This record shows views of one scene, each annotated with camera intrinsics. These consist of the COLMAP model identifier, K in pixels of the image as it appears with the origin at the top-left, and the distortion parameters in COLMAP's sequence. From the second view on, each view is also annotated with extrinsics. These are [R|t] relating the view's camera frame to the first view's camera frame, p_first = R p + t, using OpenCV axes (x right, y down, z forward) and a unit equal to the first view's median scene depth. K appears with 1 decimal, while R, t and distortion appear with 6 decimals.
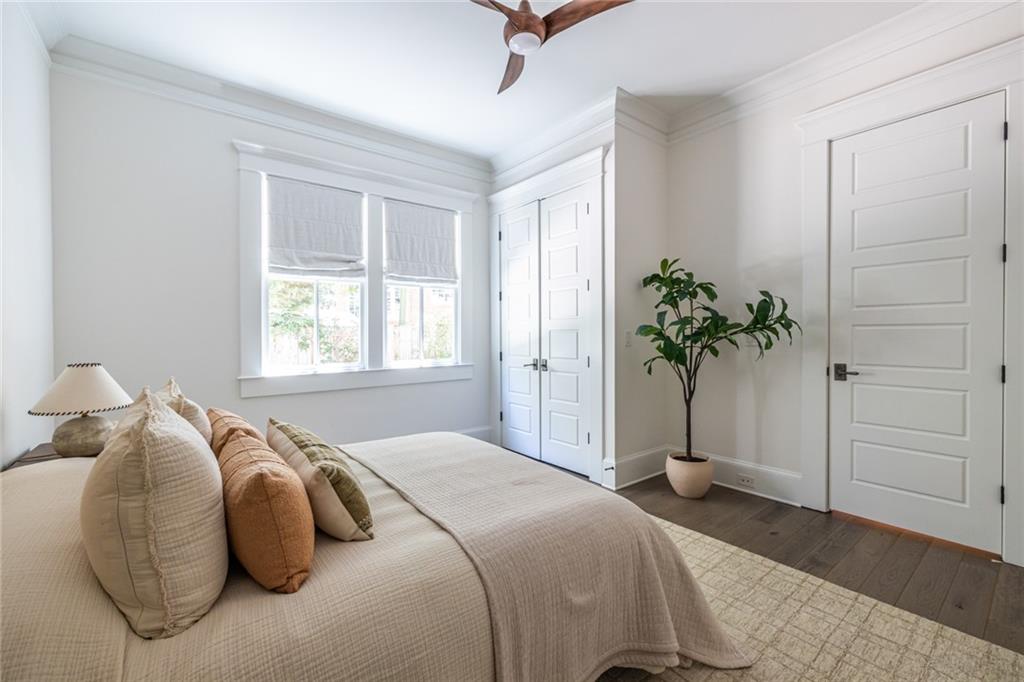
lens RADIAL K [[433.3, 0, 515.0], [0, 433.3, 337.8], [0, 0, 1]] dist [0.000399, -0.000094]
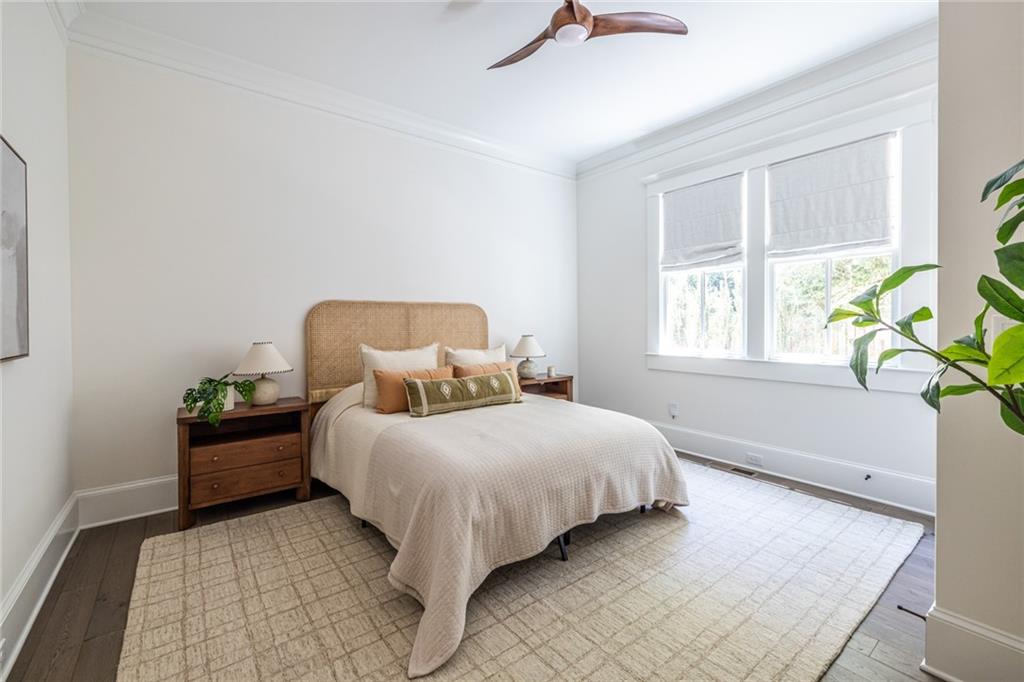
lens RADIAL K [[433.3, 0, 515.0], [0, 433.3, 337.8], [0, 0, 1]] dist [0.000399, -0.000094]
pose [[-0.012231, 0.038857, -0.999170, 0.616435], [-0.006668, 0.999219, 0.038940, -0.005277], [0.999903, 0.007138, -0.011962, 0.517061]]
